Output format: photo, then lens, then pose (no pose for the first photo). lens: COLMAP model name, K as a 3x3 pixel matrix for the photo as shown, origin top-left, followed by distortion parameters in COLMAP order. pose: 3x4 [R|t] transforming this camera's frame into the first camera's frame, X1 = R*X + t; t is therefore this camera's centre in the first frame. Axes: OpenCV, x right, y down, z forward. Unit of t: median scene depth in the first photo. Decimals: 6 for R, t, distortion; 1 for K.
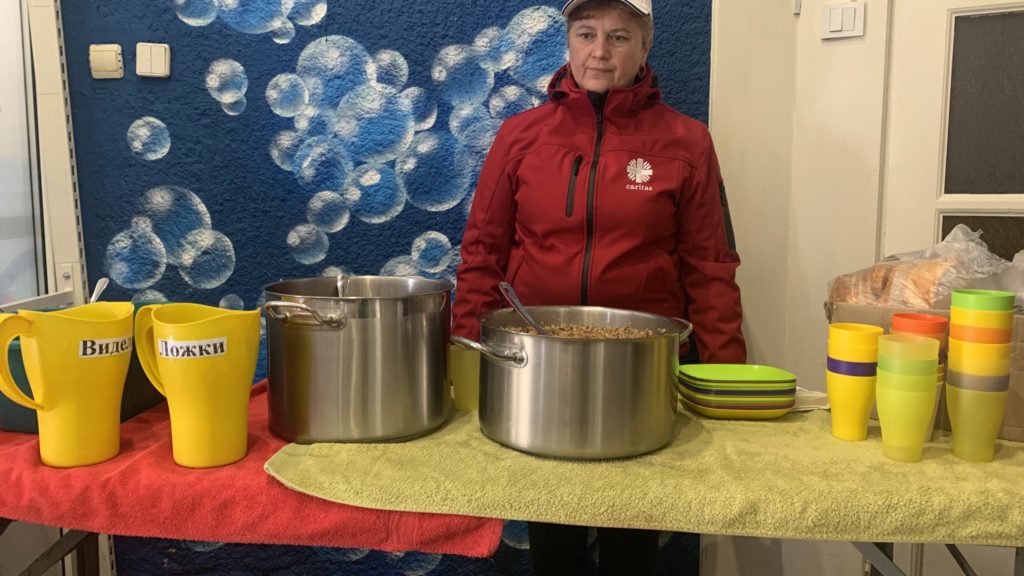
lens RADIAL K [[790.2, 0, 512.3], [0, 790.2, 291.2], [0, 0, 1]] dist [0.045726, -0.045087]
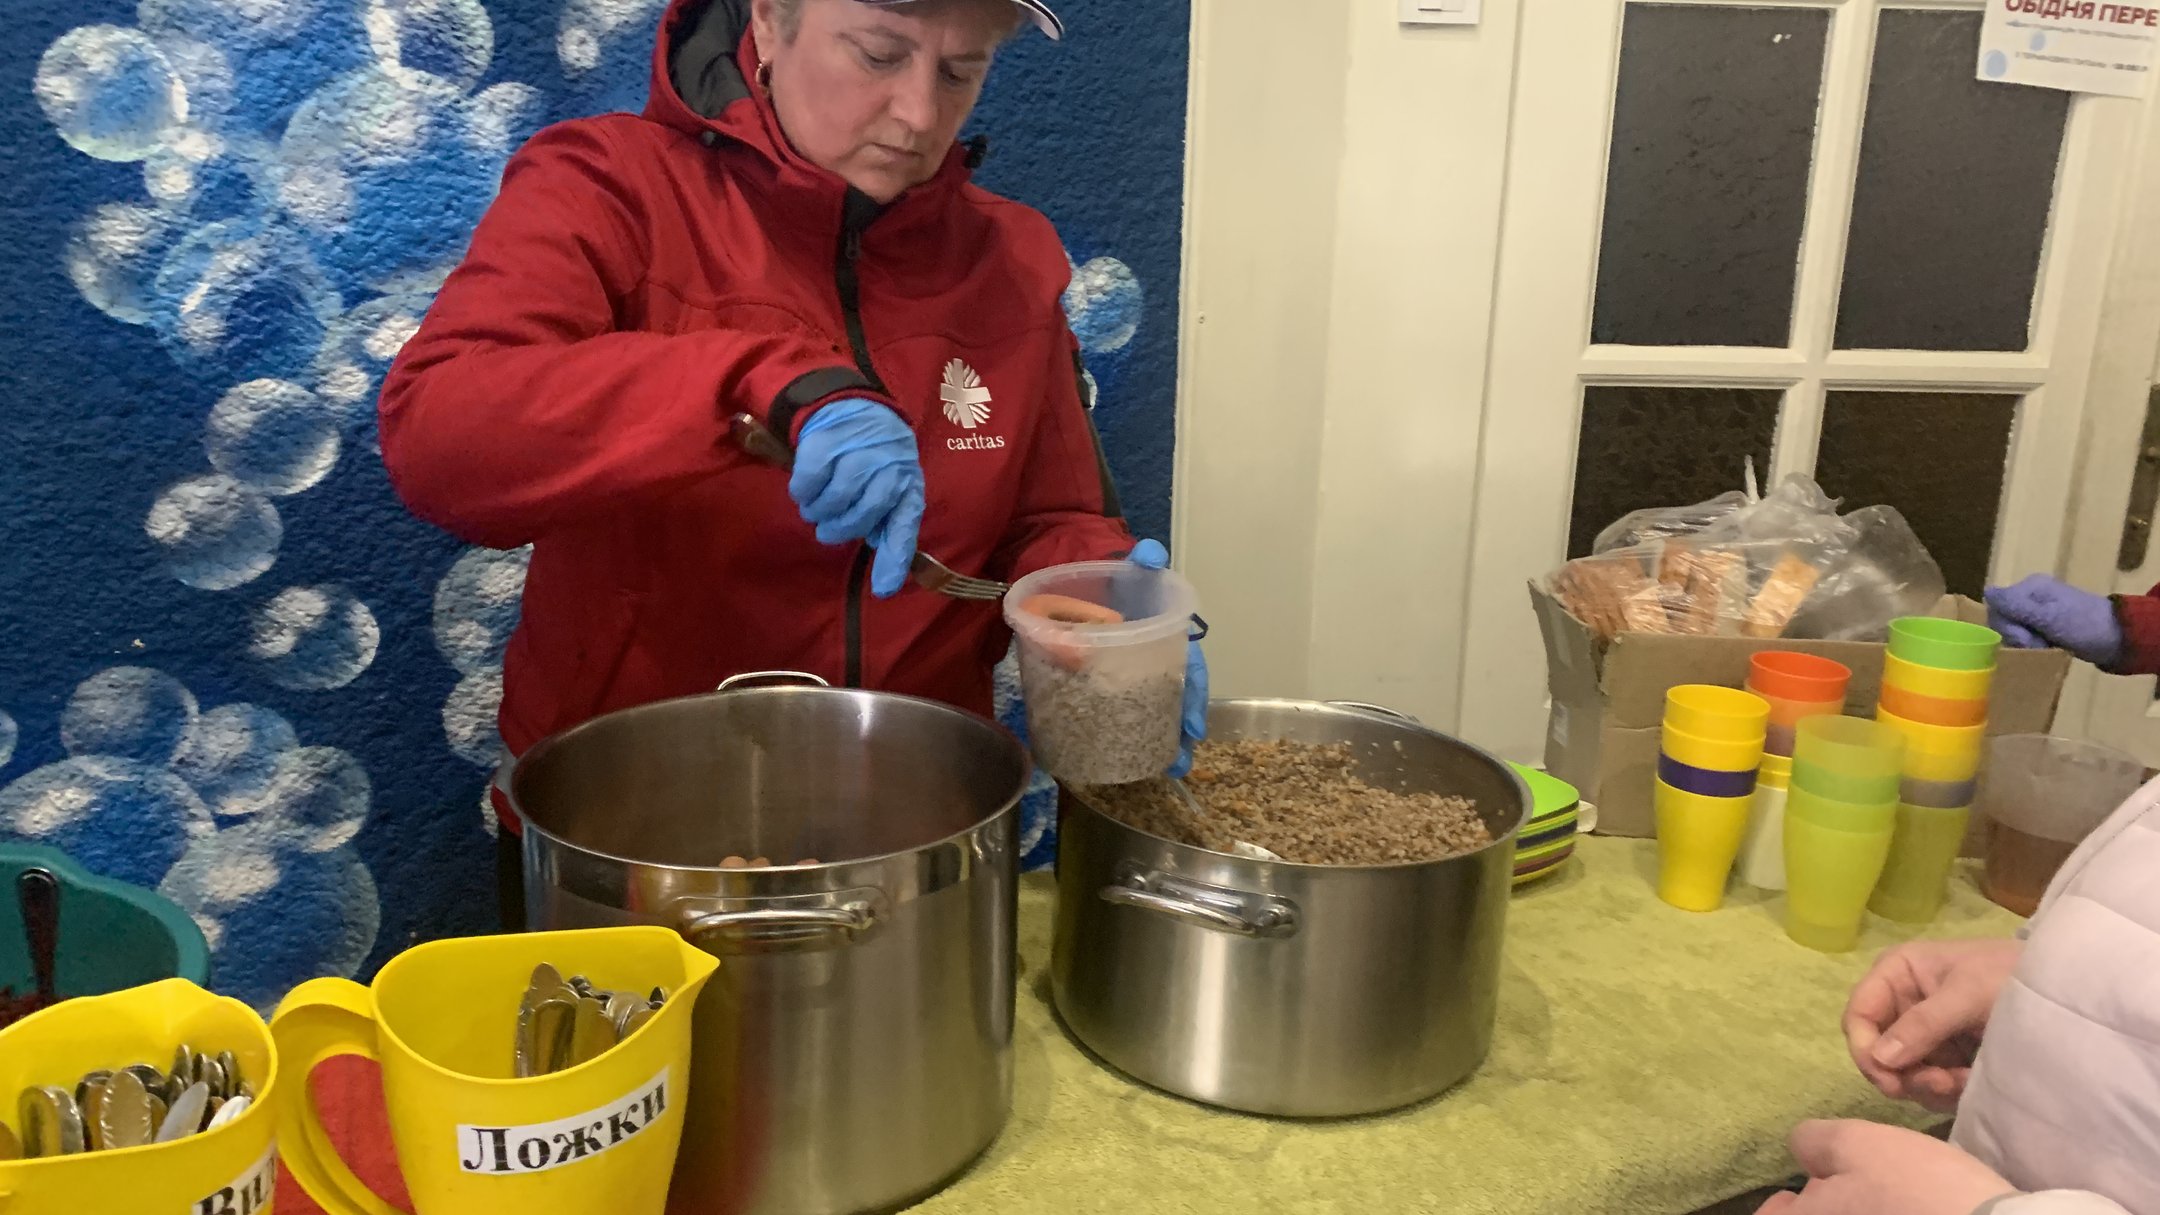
lens RADIAL K [[1666.8, 0, 1086.4], [0, 1666.8, 605.8], [0, 0, 1]] dist [0.045726, -0.045087]
pose [[0.867599, -0.110455, 0.484842, -0.293033], [0.037015, 0.986658, 0.158541, -0.133165], [-0.495885, -0.119604, 0.860112, 0.179899]]
